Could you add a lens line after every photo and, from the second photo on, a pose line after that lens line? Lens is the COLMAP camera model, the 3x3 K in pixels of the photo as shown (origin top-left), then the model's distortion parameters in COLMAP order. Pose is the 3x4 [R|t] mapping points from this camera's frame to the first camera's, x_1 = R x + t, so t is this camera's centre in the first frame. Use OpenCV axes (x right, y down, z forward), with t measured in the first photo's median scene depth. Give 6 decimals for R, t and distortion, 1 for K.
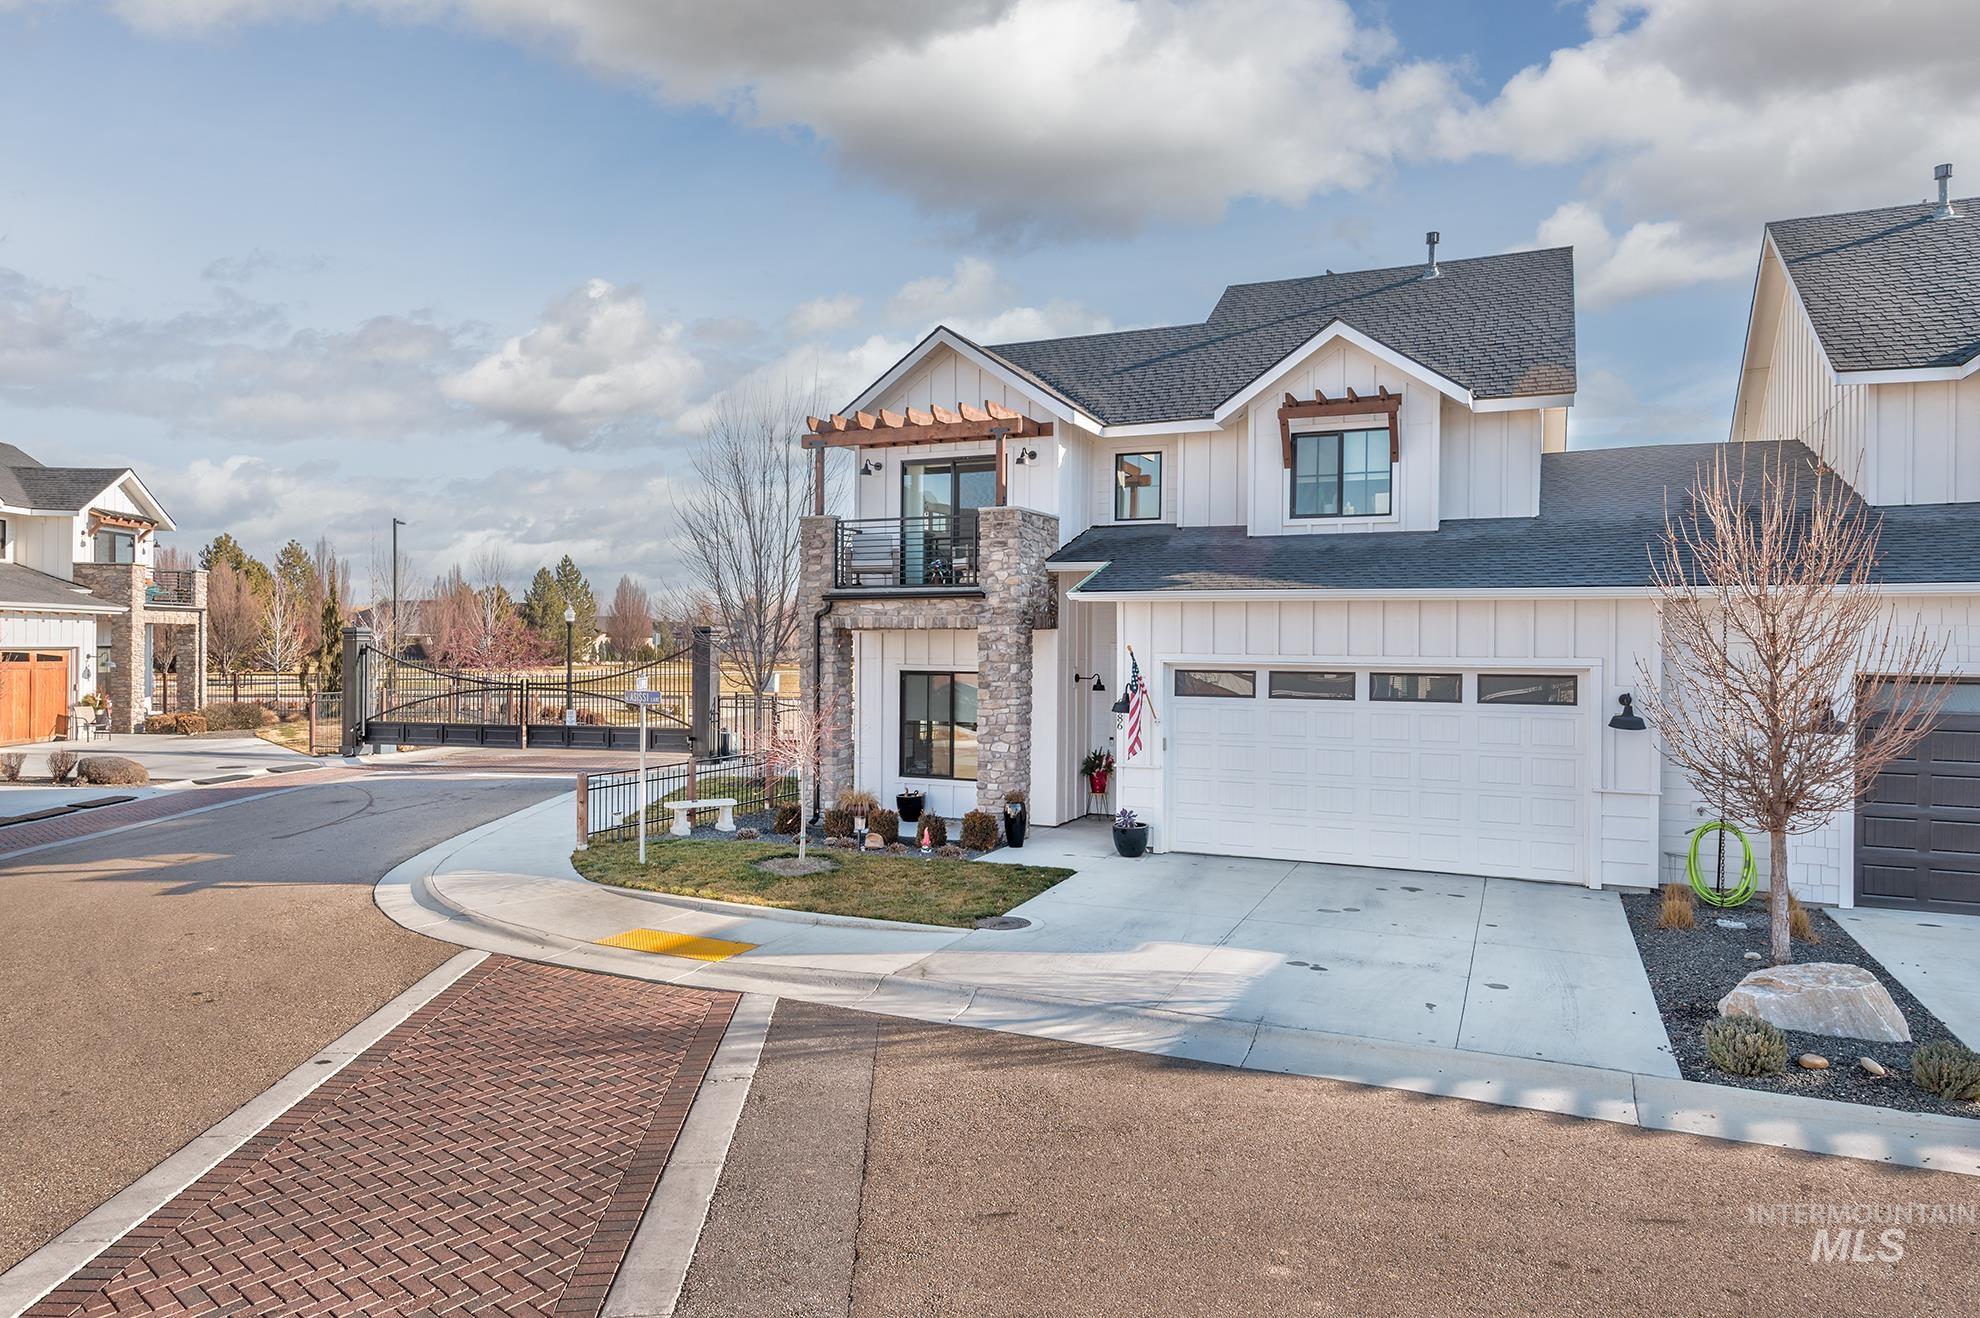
lens RADIAL K [[1208.5, 0, 990.0], [0, 1208.5, 659.0], [0, 0, 1]] dist [0.000217, -0.000064]
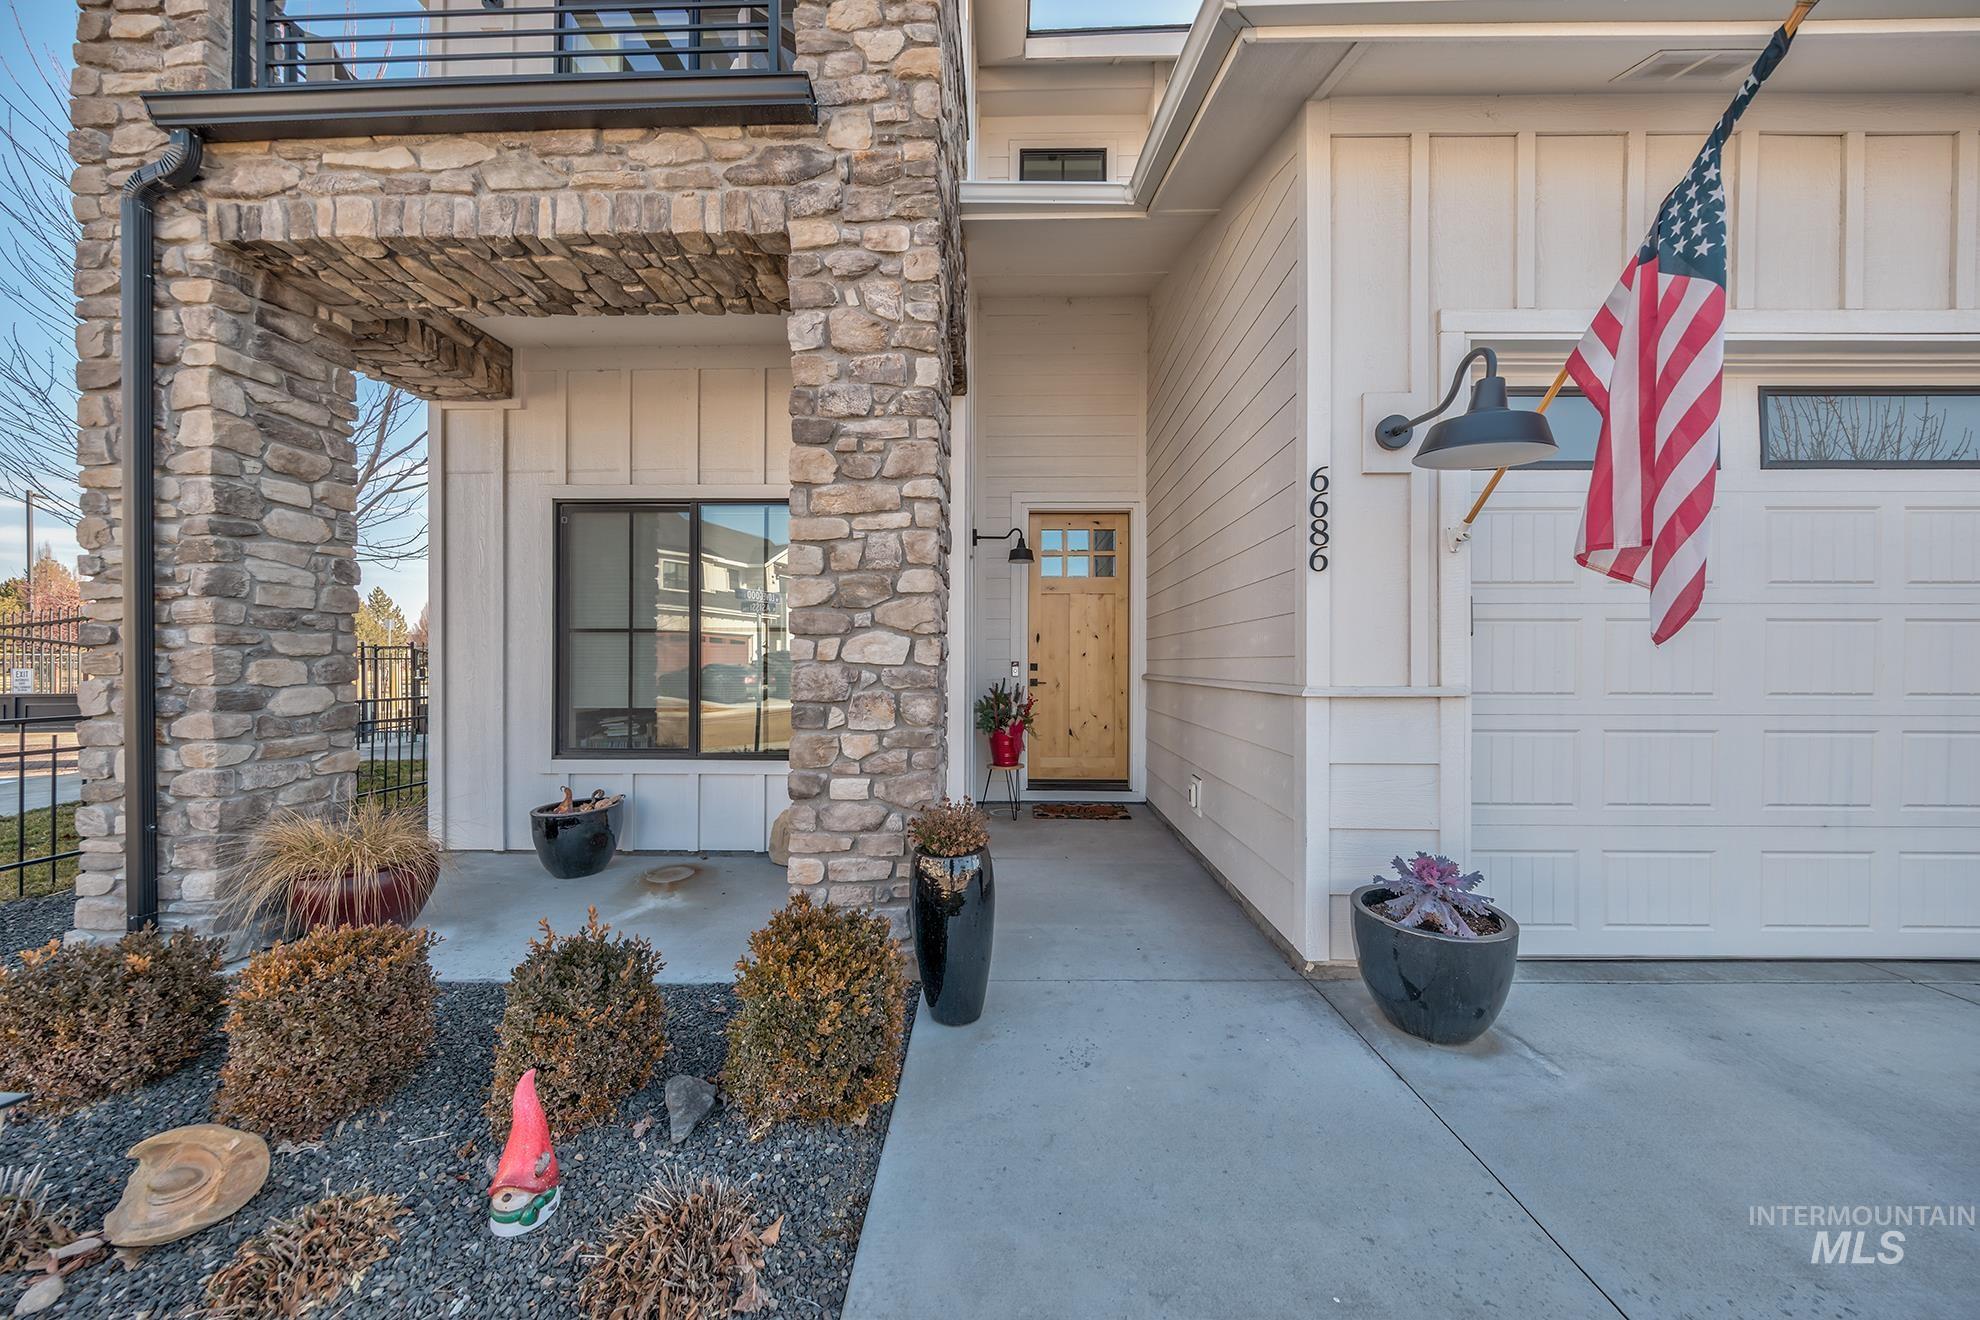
lens RADIAL K [[628.4, 0, 990.0], [0, 628.4, 660.0], [0, 0, 1]] dist [0.005817, -0.000039]
pose [[0.921908, -0.003244, 0.387396, -0.023131], [0.009448, 0.999856, -0.014111, 0.073617], [-0.387295, 0.016669, 0.921805, 0.803385]]
